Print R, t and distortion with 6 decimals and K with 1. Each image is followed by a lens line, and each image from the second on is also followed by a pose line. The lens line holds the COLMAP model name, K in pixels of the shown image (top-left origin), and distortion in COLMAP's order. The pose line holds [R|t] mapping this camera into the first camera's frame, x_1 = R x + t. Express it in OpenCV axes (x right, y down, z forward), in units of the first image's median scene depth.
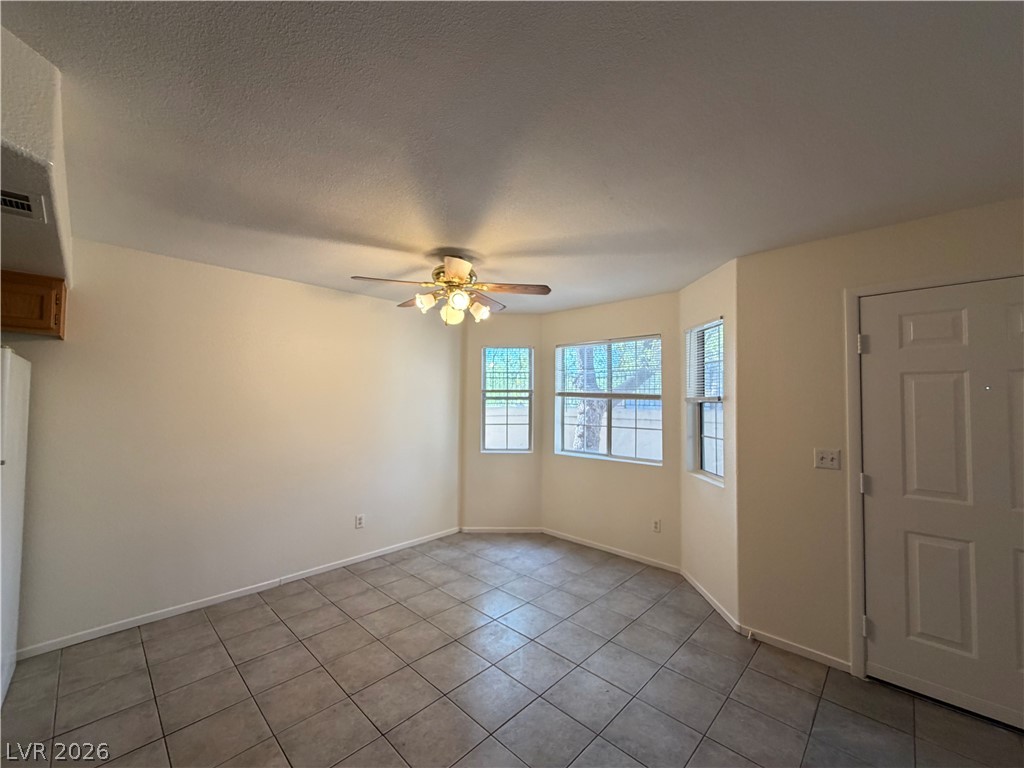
lens RADIAL K [[408.7, 0, 509.9], [0, 408.7, 383.4], [0, 0, 1]] dist [-0.000706, 0.000191]
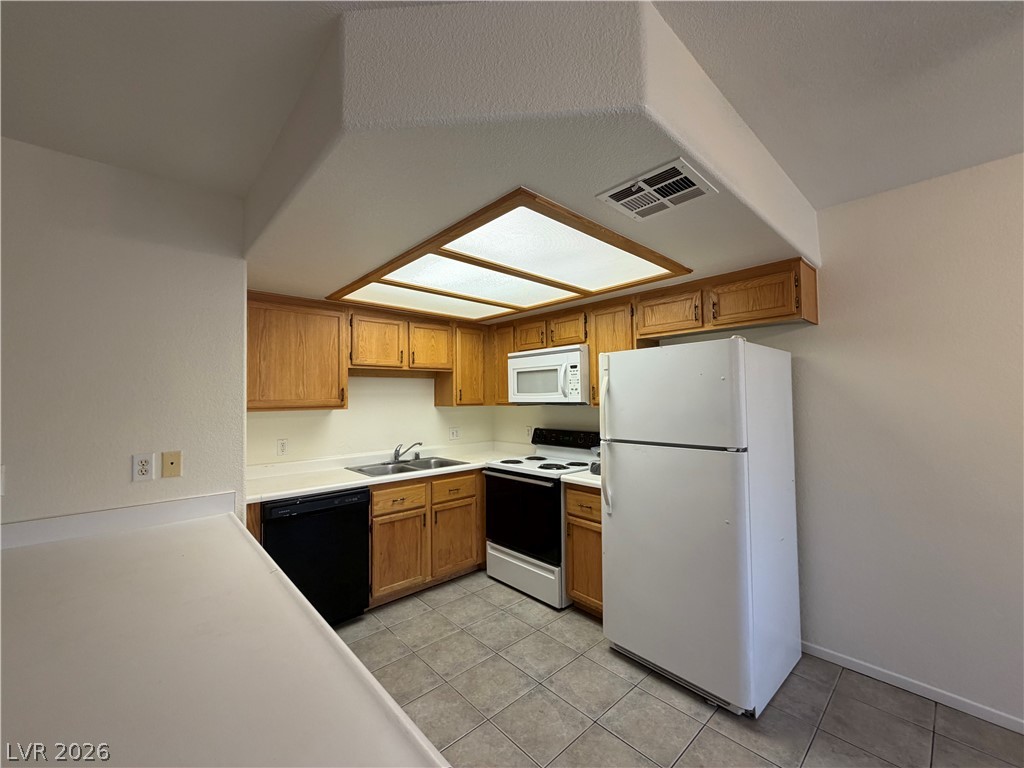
lens RADIAL K [[408.7, 0, 509.8], [0, 408.7, 377.5], [0, 0, 1]] dist [-0.000706, 0.000191]
pose [[-0.062152, -0.051552, -0.996734, -0.138837], [0.050206, 0.997239, -0.054709, 0.033726], [0.996803, -0.053442, -0.059392, 0.379579]]
